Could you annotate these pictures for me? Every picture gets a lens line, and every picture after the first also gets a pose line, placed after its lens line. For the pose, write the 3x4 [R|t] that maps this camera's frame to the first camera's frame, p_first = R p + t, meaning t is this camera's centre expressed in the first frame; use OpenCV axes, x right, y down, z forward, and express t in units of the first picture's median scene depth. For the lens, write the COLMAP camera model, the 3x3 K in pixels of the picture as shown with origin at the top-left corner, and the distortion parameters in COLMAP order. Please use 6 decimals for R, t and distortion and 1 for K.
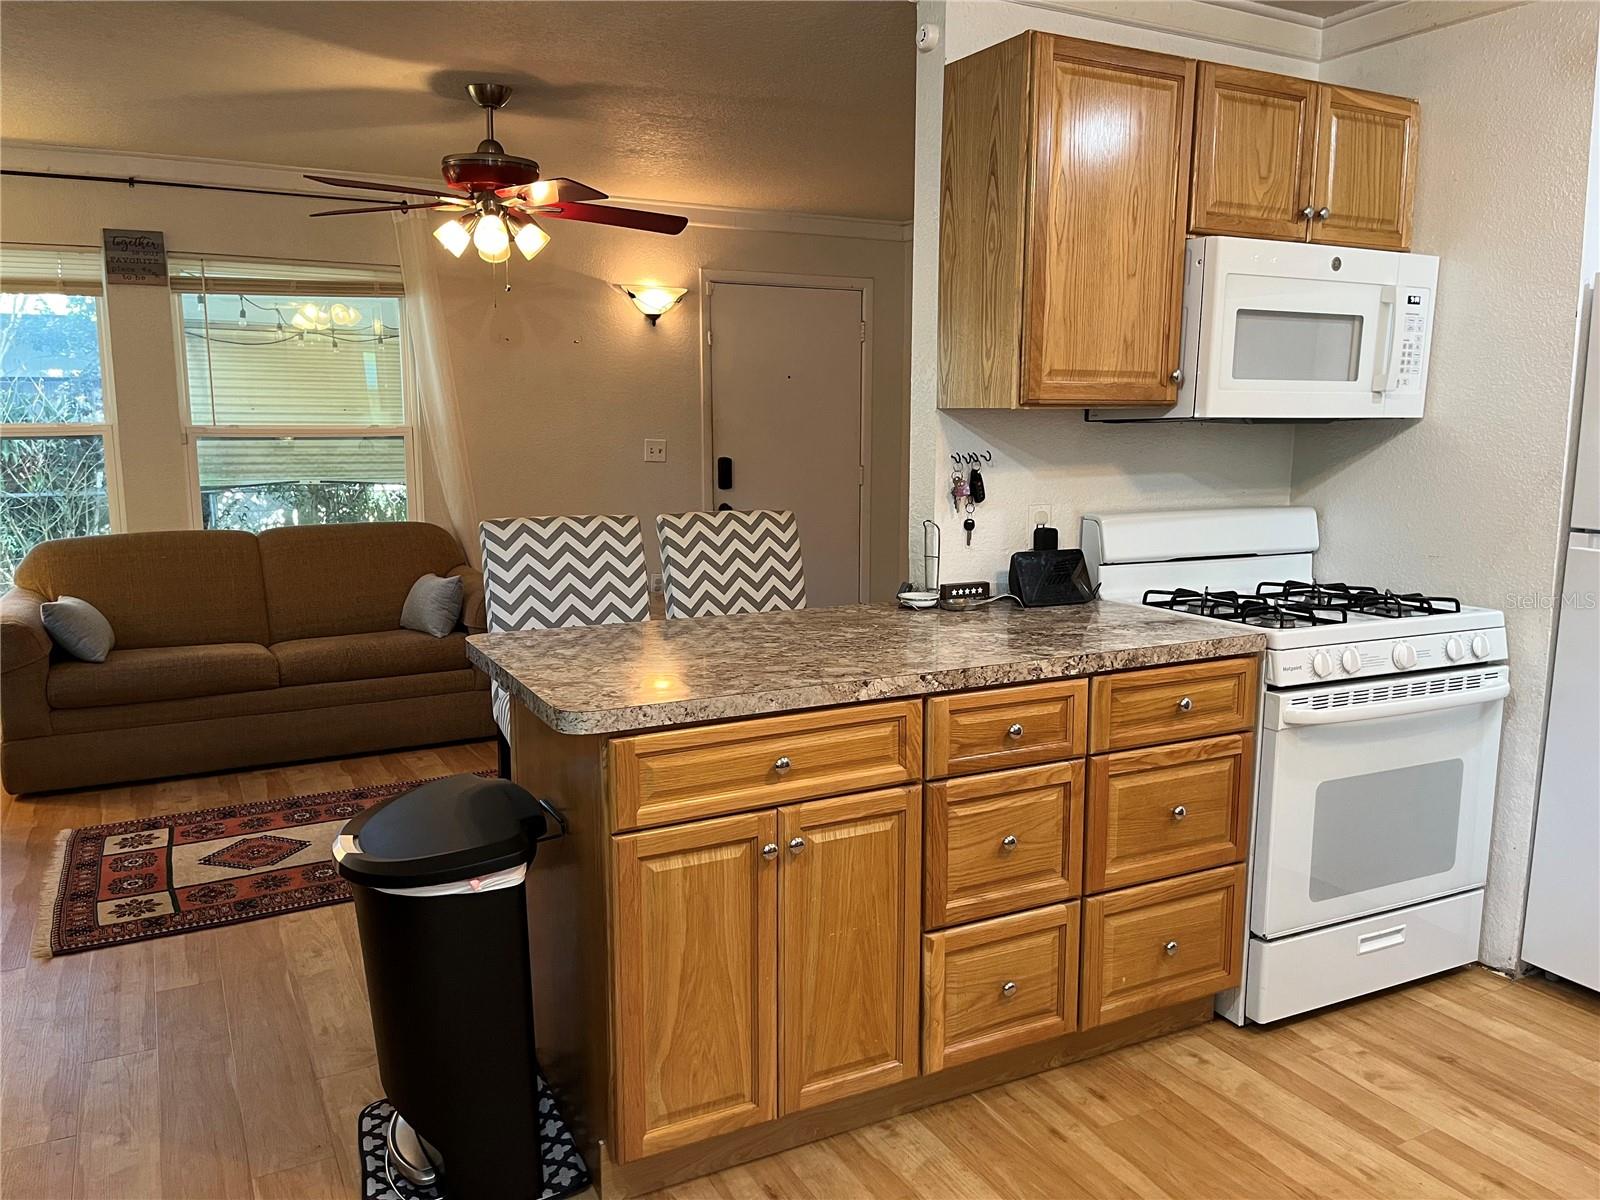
lens RADIAL K [[1217.0, 0, 796.9], [0, 1217.0, 603.0], [0, 0, 1]] dist [0.062939, -0.092992]
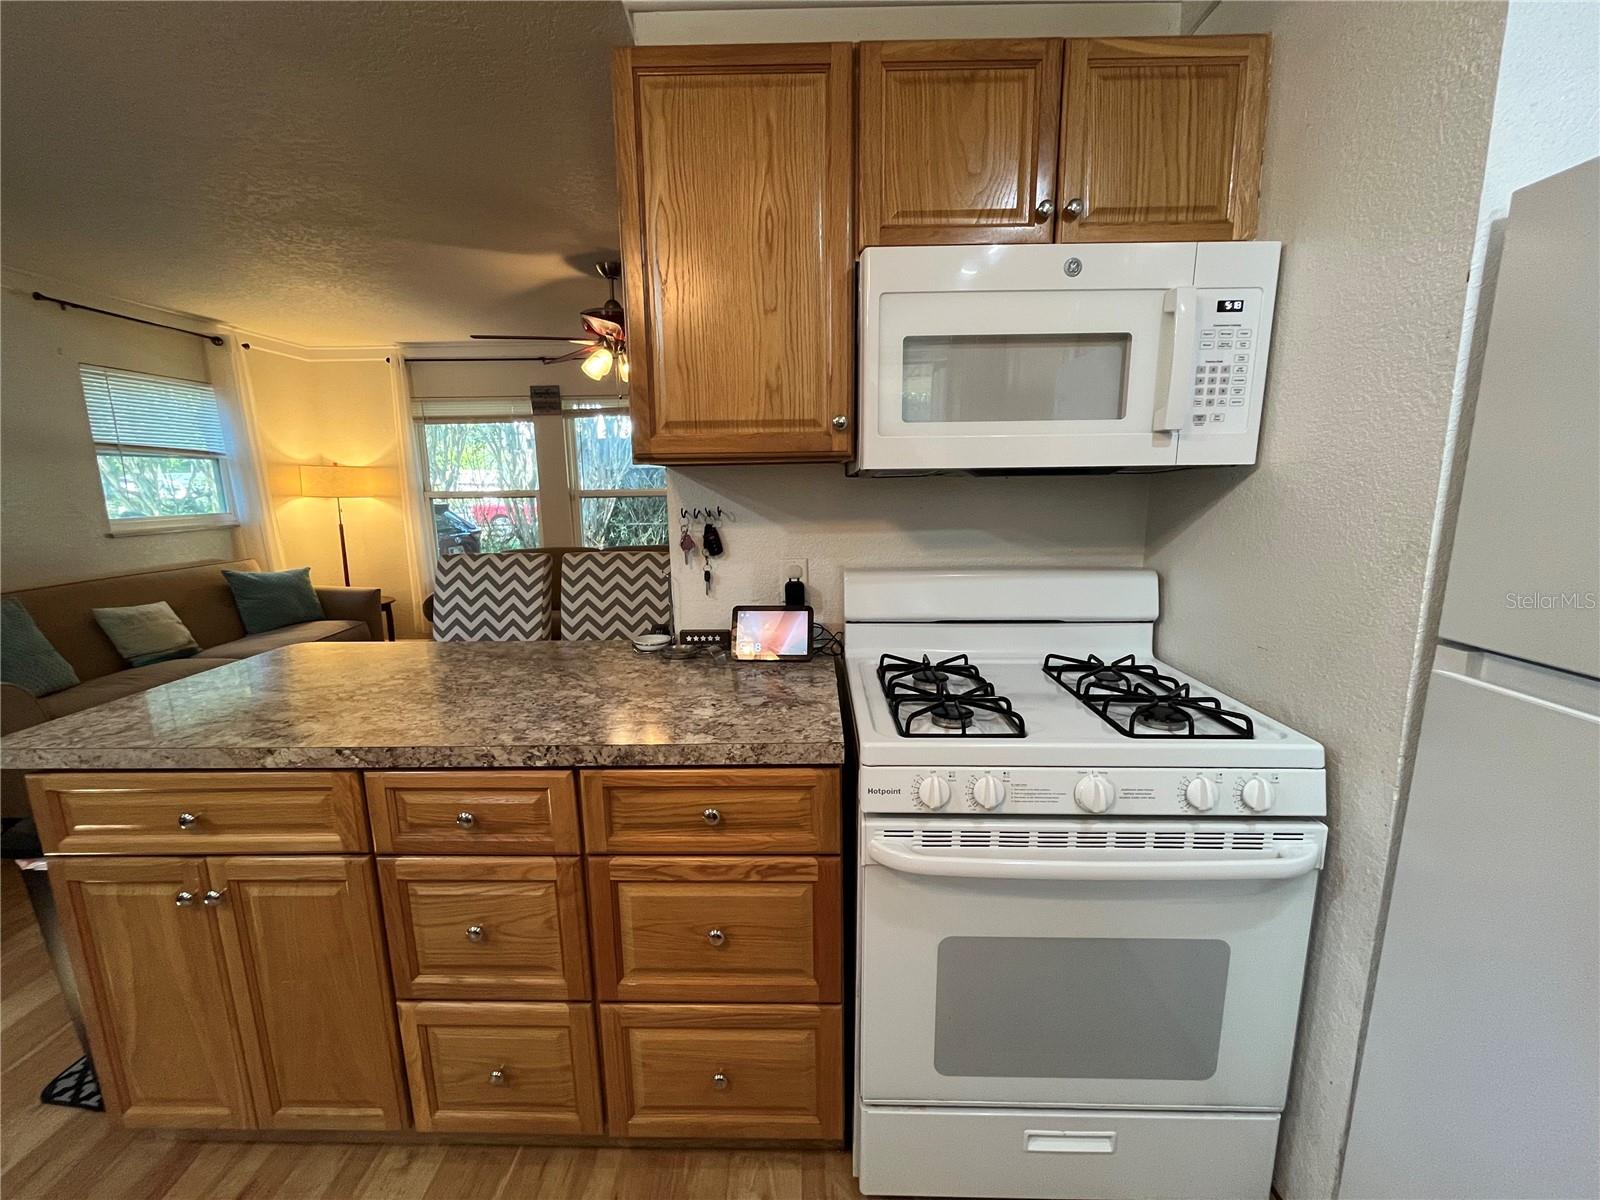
lens RADIAL K [[645.9, 0, 795.4], [0, 645.9, 593.5], [0, 0, 1]] dist [-0.002600, -0.000411]
pose [[0.878091, 0.065357, -0.474010, 0.477125], [-0.056475, 0.997860, 0.032966, -0.072093], [0.475150, -0.002177, 0.879902, 0.542795]]
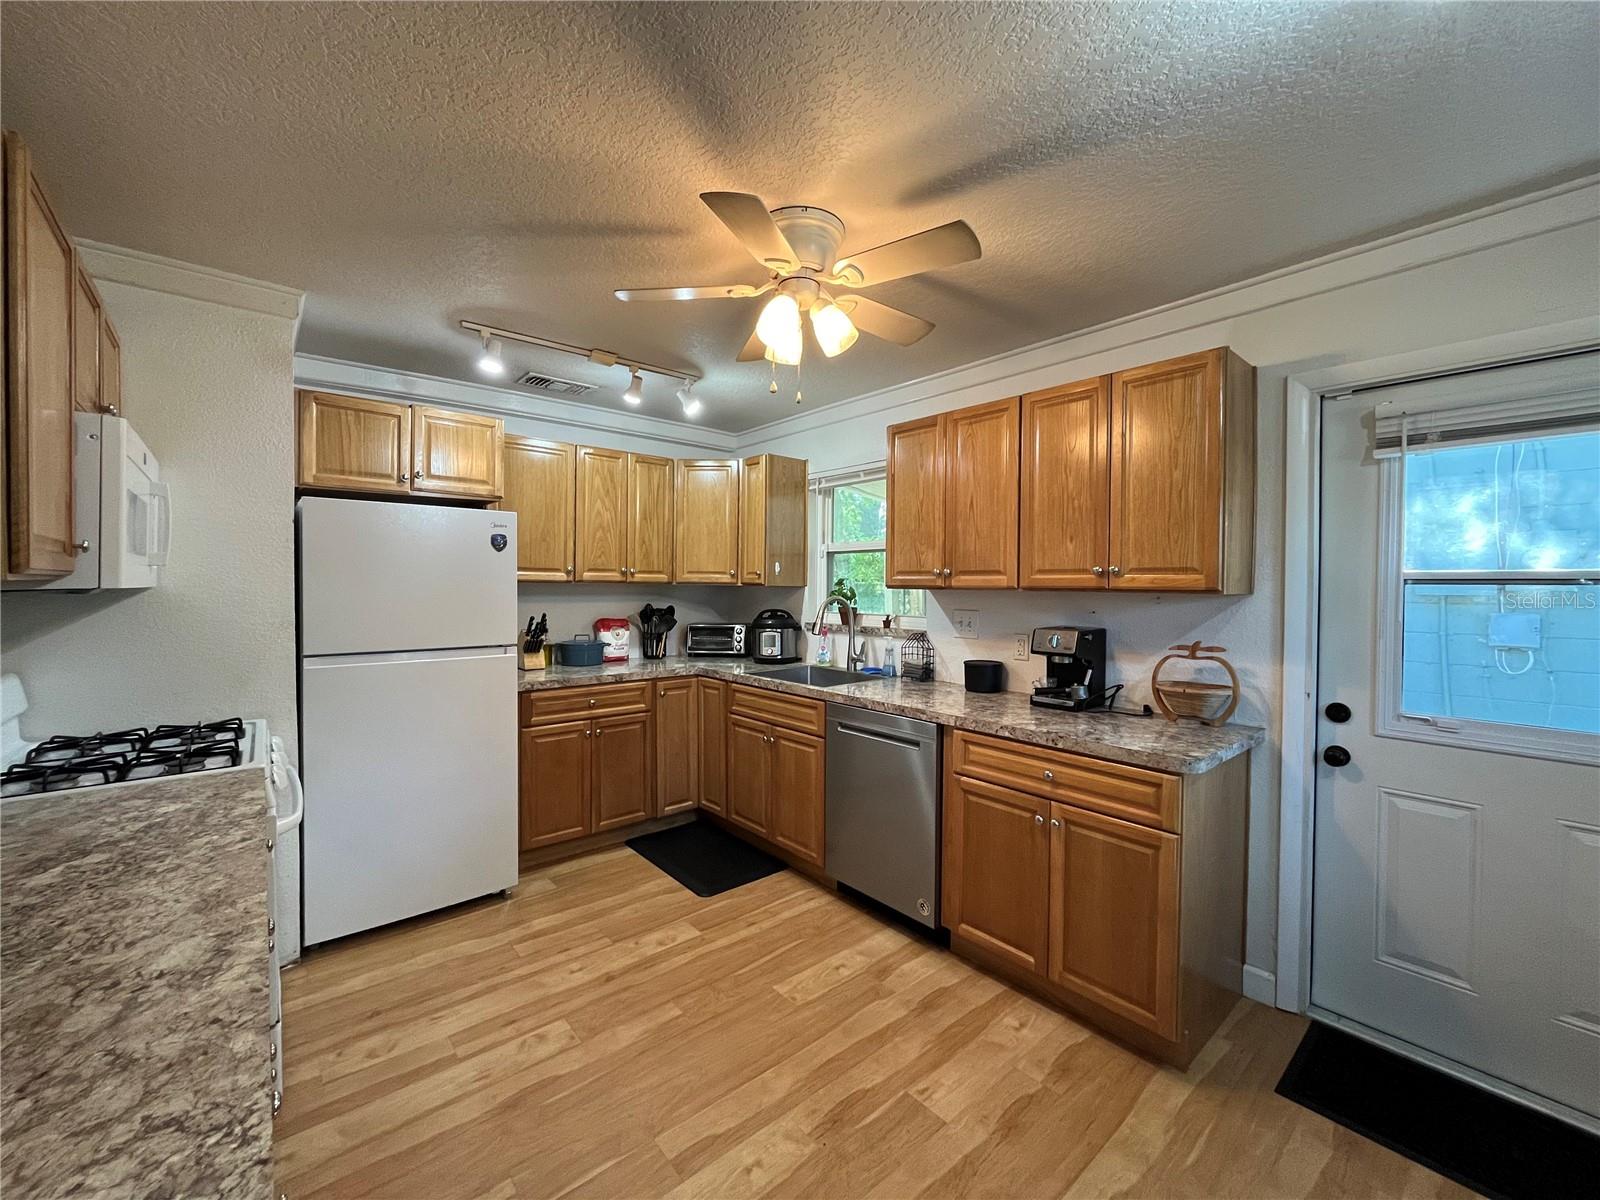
lens RADIAL K [[645.9, 0, 793.9], [0, 645.9, 594.9], [0, 0, 1]] dist [-0.002600, -0.000411]
pose [[-0.217491, -0.021322, 0.975829, -0.293790], [0.145985, 0.987805, 0.054121, -0.086649], [-0.965083, 0.154227, -0.211726, 0.533269]]
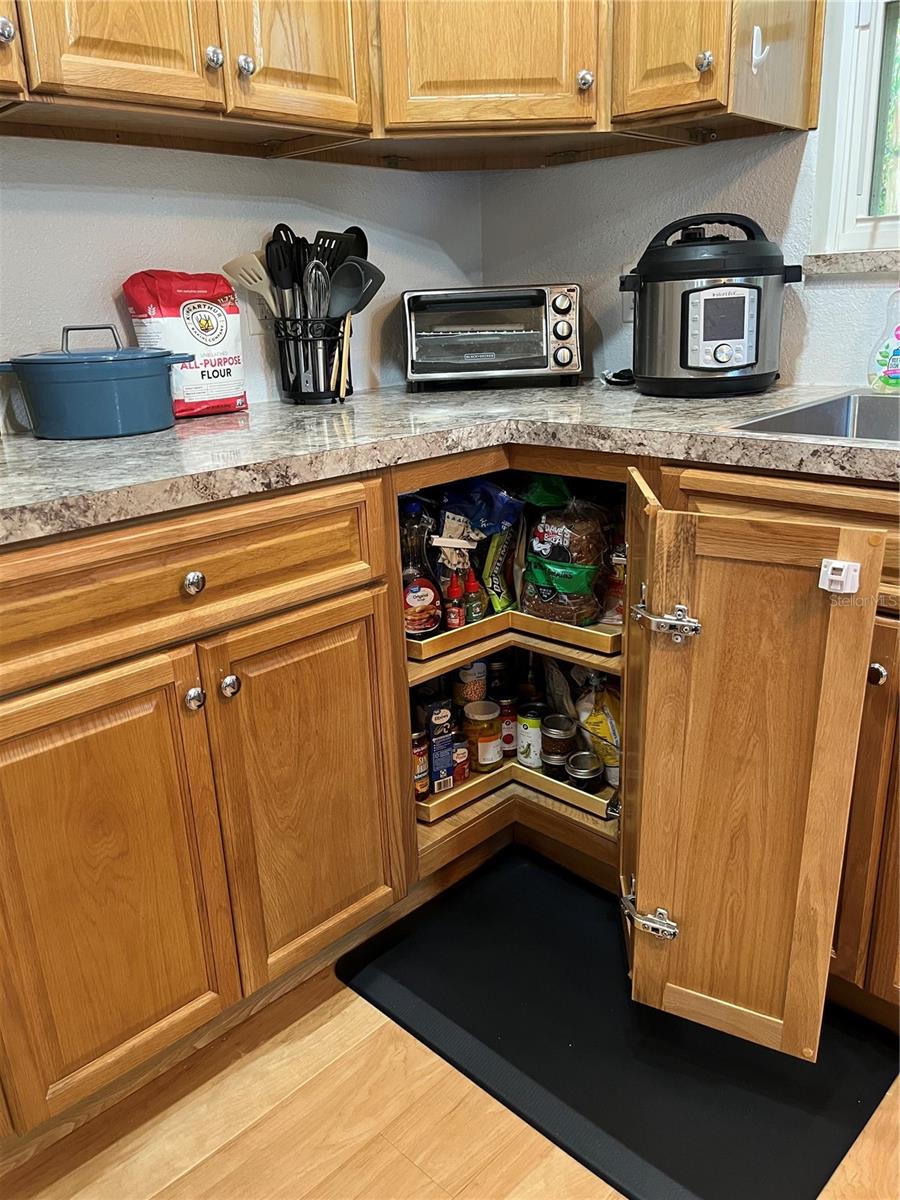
lens RADIAL K [[912.8, 0, 451.2], [0, 912.8, 609.2], [0, 0, 1]] dist [0.062939, -0.092992]
pose [[-0.307241, -0.304858, 0.901479, 0.450988], [0.183838, 0.910440, 0.370544, -0.011493], [-0.933706, 0.279573, -0.223680, 0.647571]]
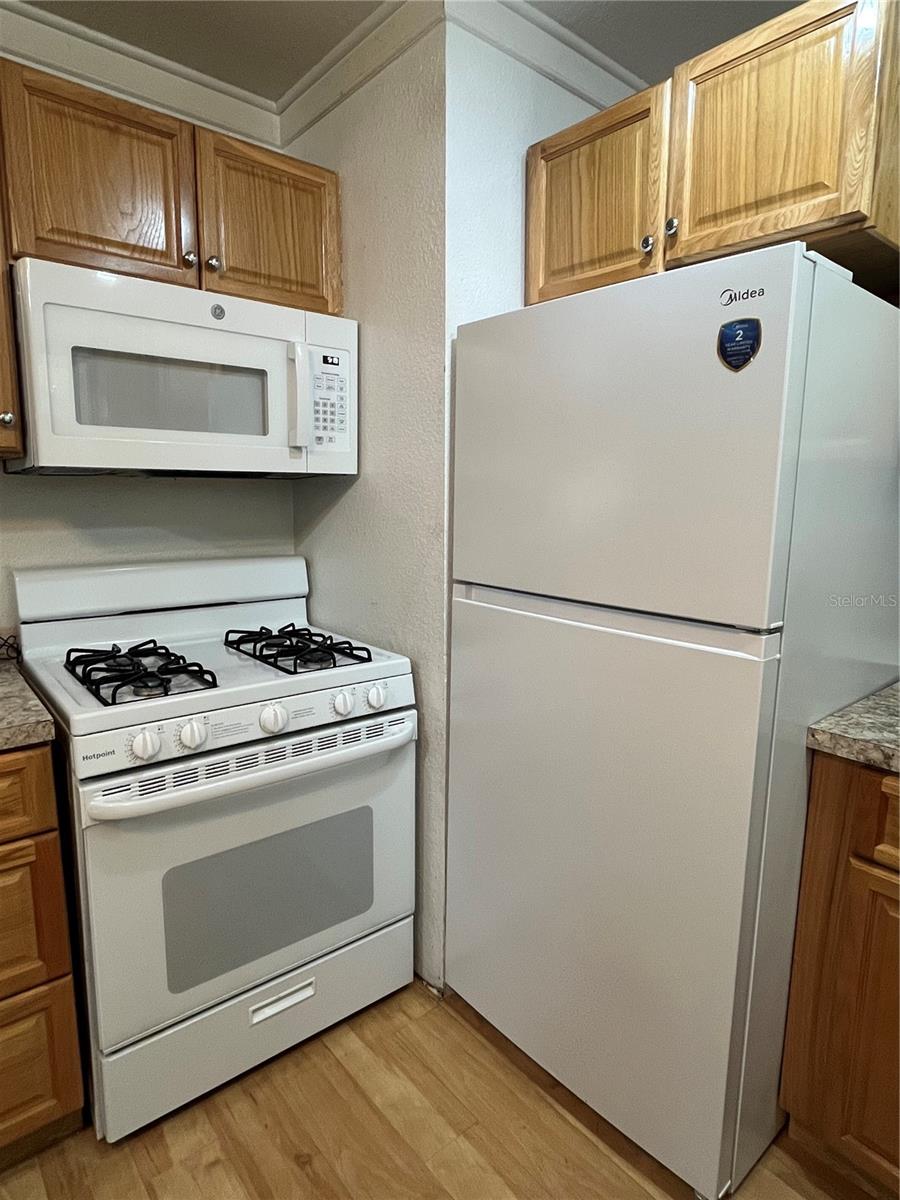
lens RADIAL K [[690.1, 0, 458.3], [0, 690.1, 596.3], [0, 0, 1]] dist [-0.003146, -0.001926]
pose [[0.975698, -0.028568, 0.217249, 0.484735], [0.028143, 0.999591, 0.005054, -0.047505], [-0.217304, 0.001183, 0.976103, 0.415886]]
